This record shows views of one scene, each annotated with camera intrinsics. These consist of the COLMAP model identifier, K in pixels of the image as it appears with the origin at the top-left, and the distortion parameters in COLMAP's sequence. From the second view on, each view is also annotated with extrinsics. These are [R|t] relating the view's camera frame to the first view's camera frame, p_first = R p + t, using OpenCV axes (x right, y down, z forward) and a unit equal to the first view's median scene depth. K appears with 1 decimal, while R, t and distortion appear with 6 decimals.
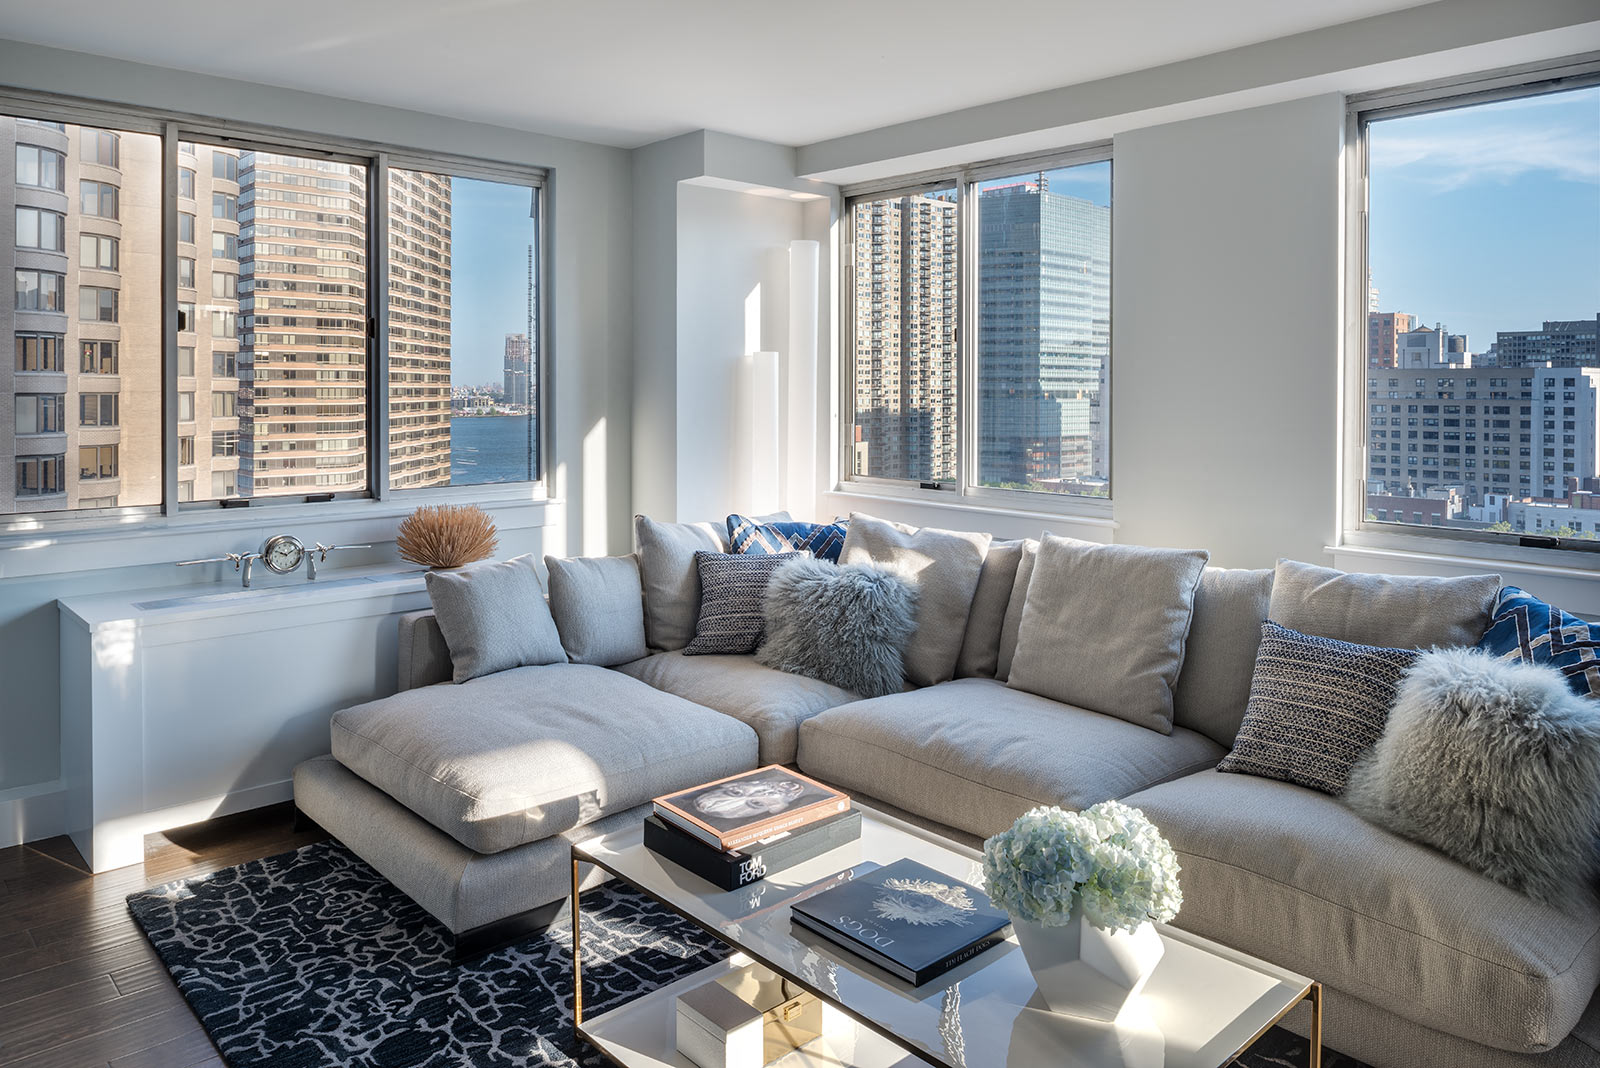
lens RADIAL K [[1103.4, 0, 813.0], [0, 1103.4, 394.5], [0, 0, 1]] dist [-0.005582, -0.000763]
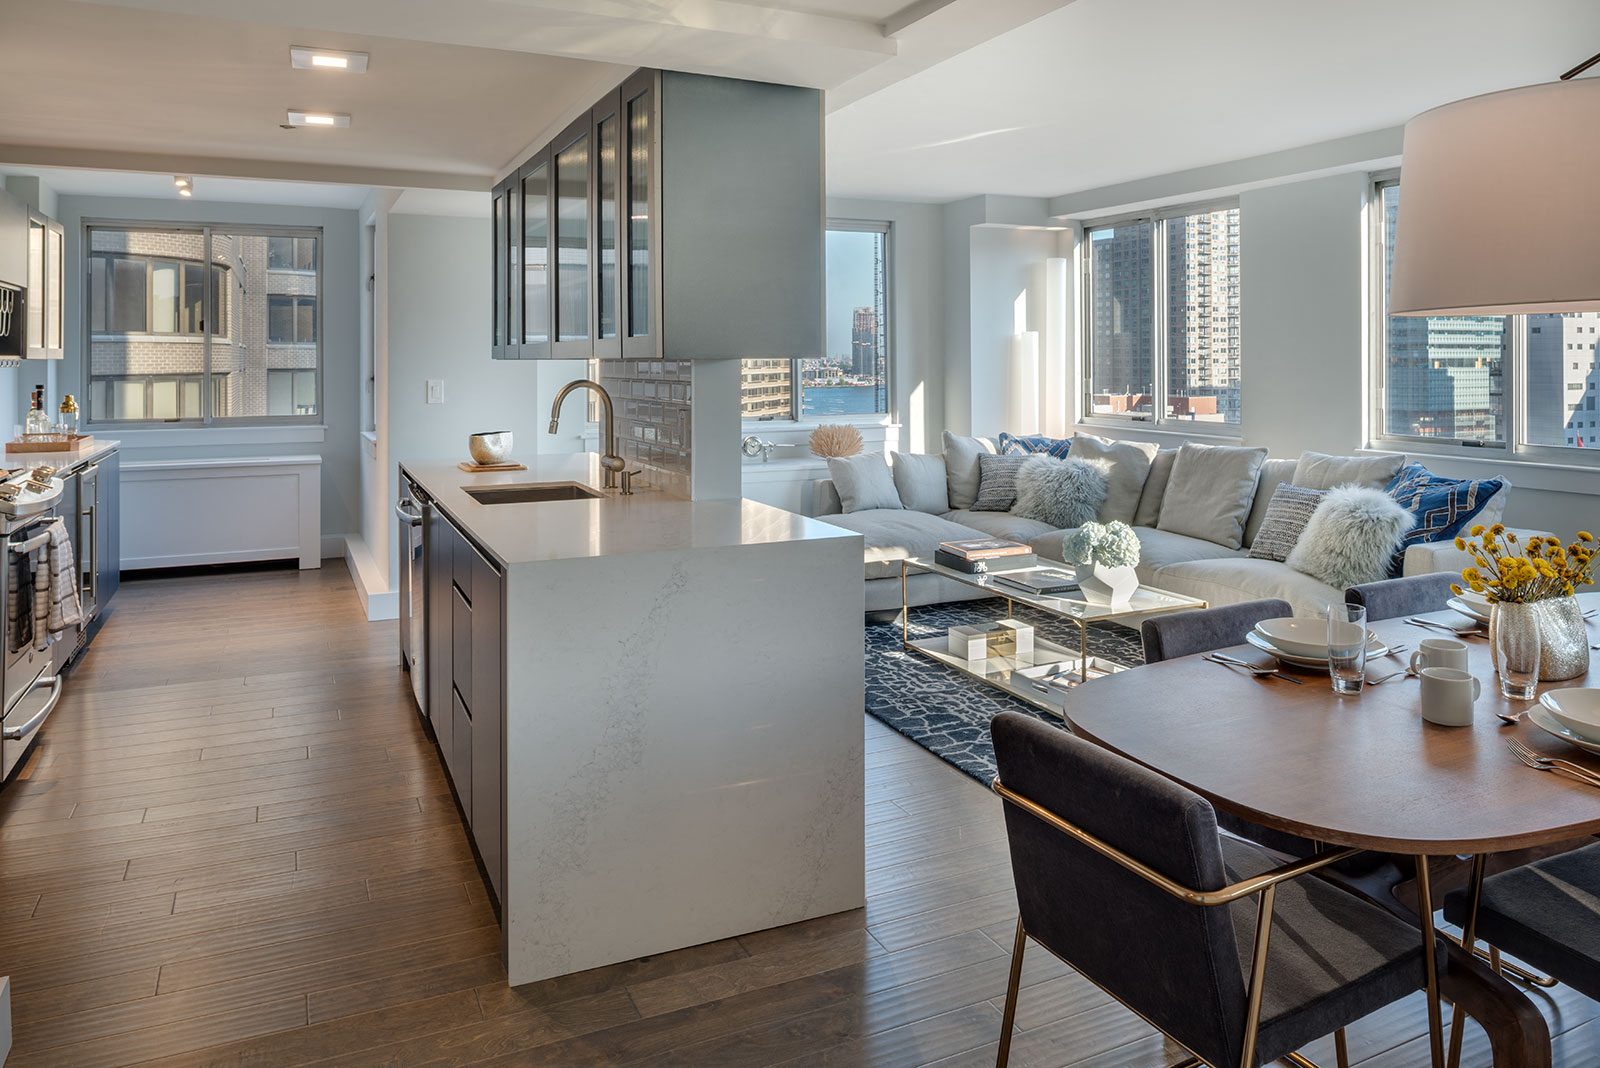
lens RADIAL K [[1103.4, 0, 813.0], [0, 1103.4, 394.5], [0, 0, 1]] dist [-0.005582, -0.000763]
pose [[0.952679, 0.003431, -0.303959, 0.165168], [0.004664, 0.999654, 0.025902, 0.009588], [0.303943, -0.026094, 0.952333, -0.676252]]
